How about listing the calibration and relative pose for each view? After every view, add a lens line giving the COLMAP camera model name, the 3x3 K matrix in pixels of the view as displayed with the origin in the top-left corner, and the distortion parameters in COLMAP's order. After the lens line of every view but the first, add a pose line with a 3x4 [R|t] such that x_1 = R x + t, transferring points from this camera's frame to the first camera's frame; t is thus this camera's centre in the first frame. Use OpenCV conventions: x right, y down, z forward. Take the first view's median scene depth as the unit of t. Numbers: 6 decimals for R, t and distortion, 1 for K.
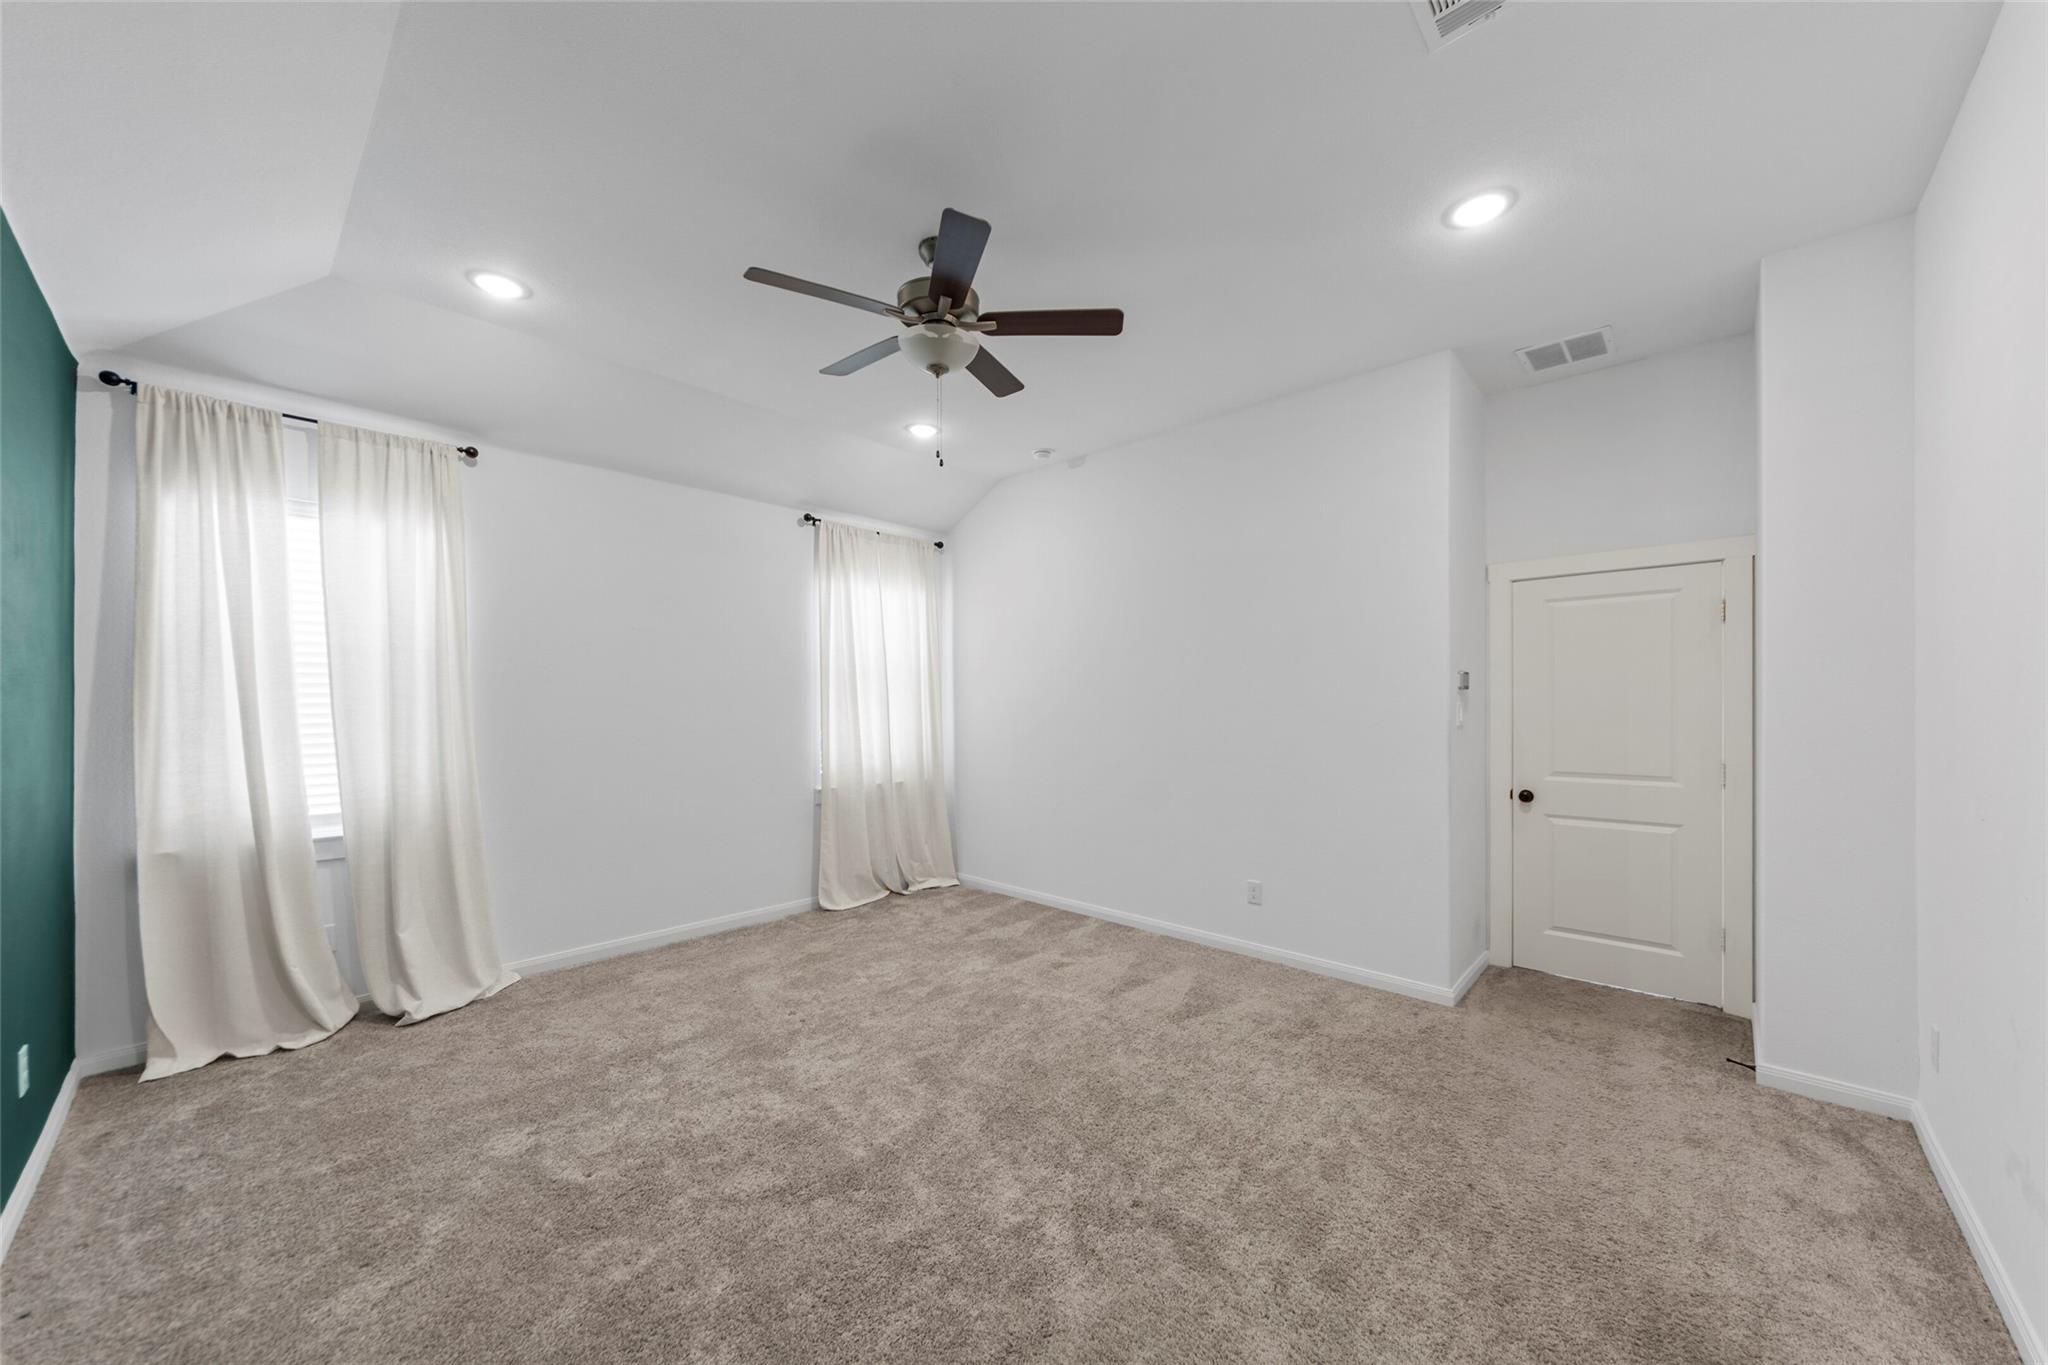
lens RADIAL K [[741.9, 0, 1025.8], [0, 741.9, 706.0], [0, 0, 1]] dist [0.001895, -0.000118]
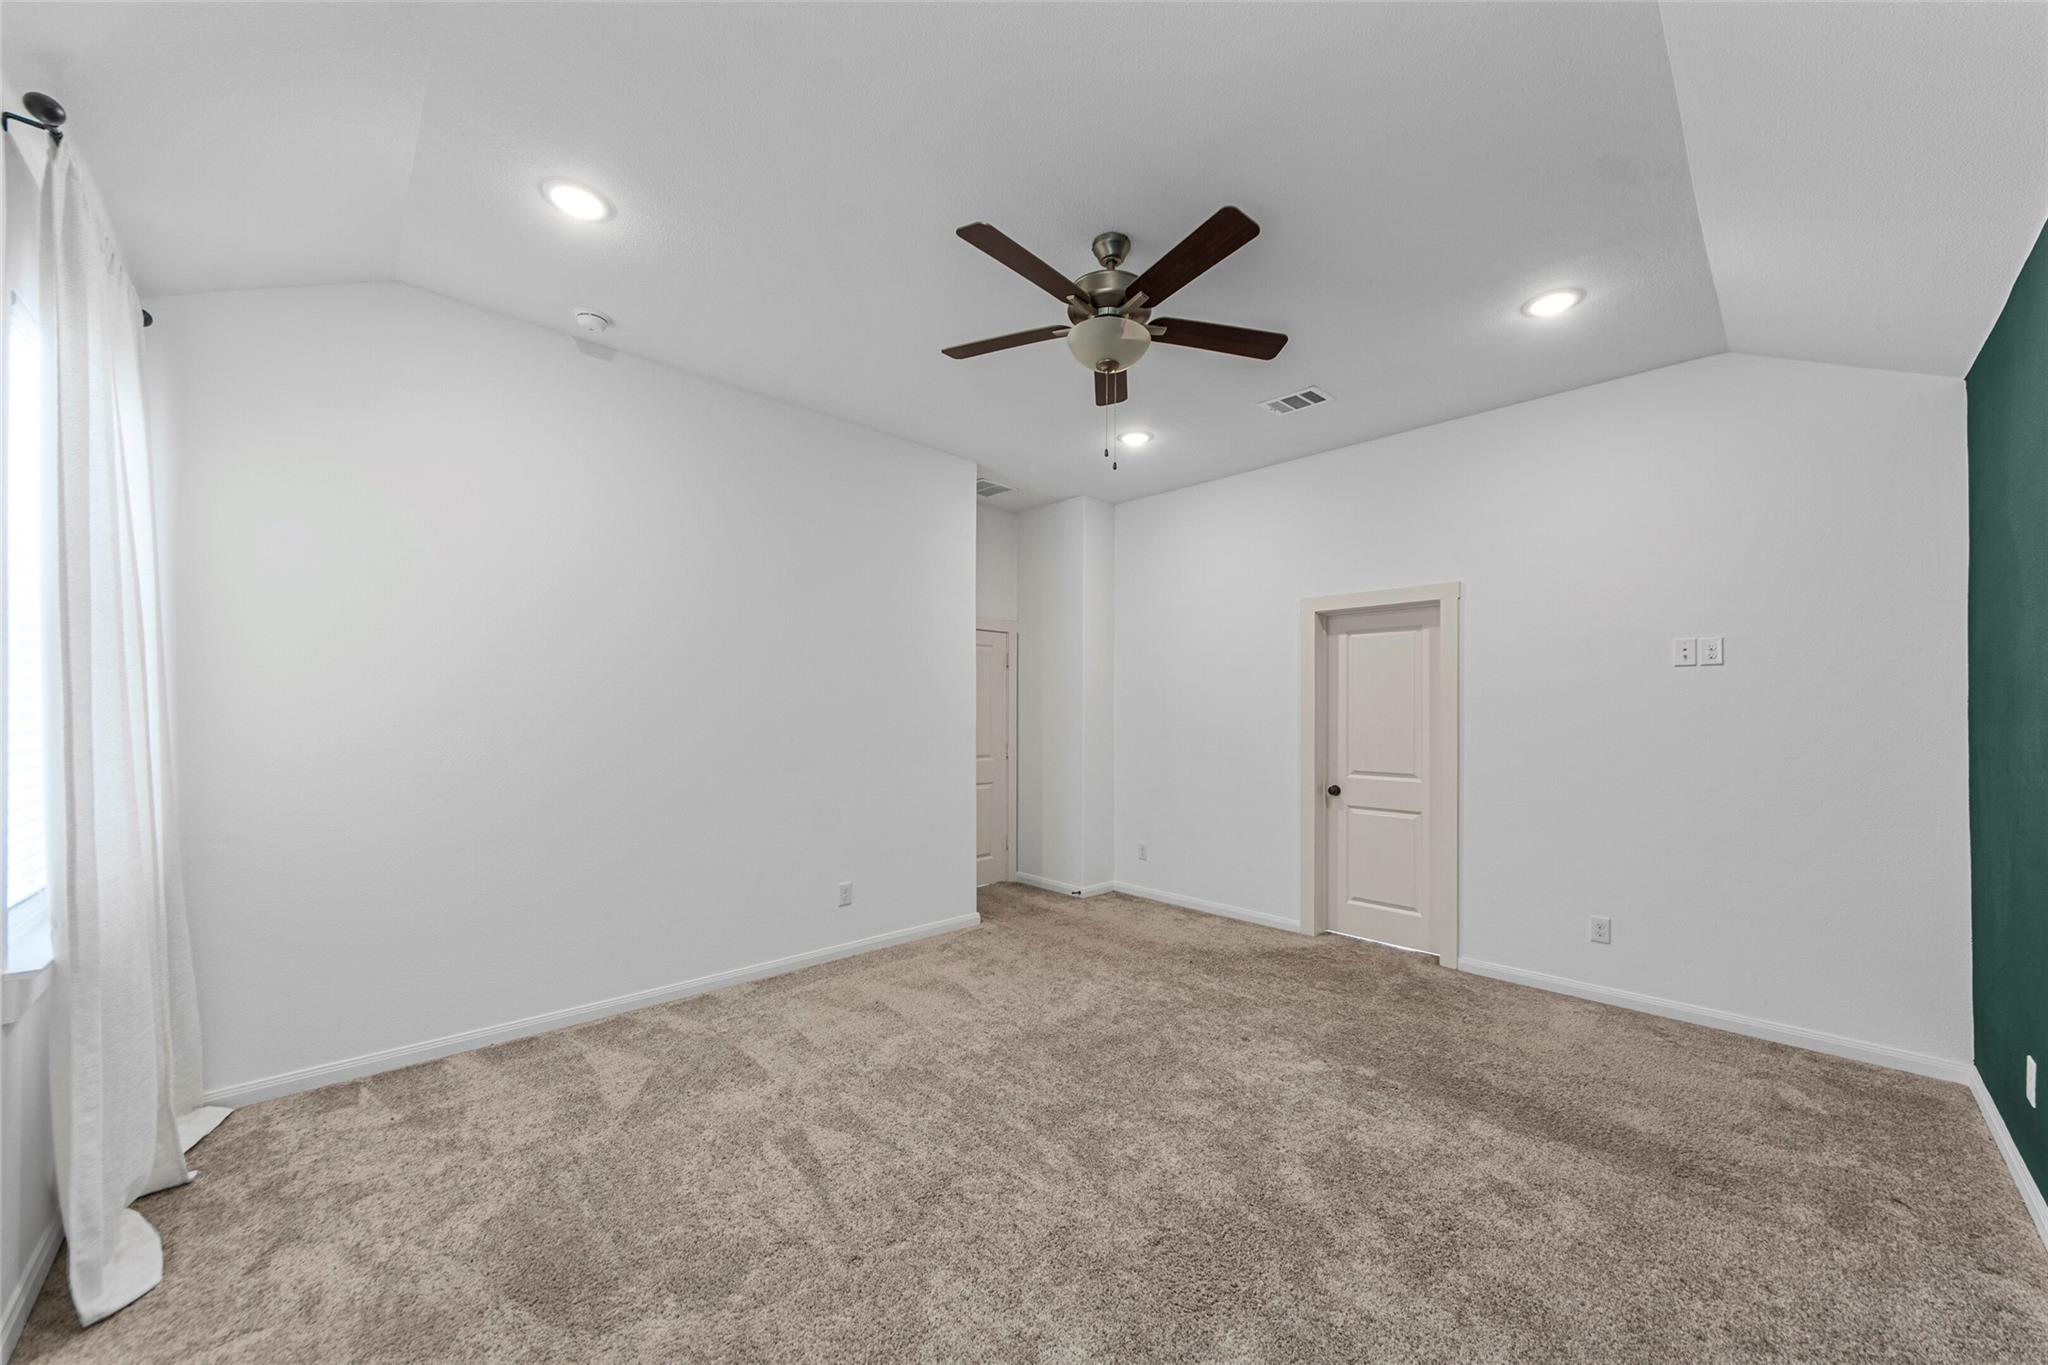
lens RADIAL K [[741.9, 0, 1025.8], [0, 741.9, 706.0], [0, 0, 1]] dist [0.001895, -0.000118]
pose [[0.066215, 0.004843, 0.997794, -0.792963], [-0.008851, 0.999952, -0.004266, -0.013977], [-0.997766, -0.008549, 0.066254, 0.751852]]
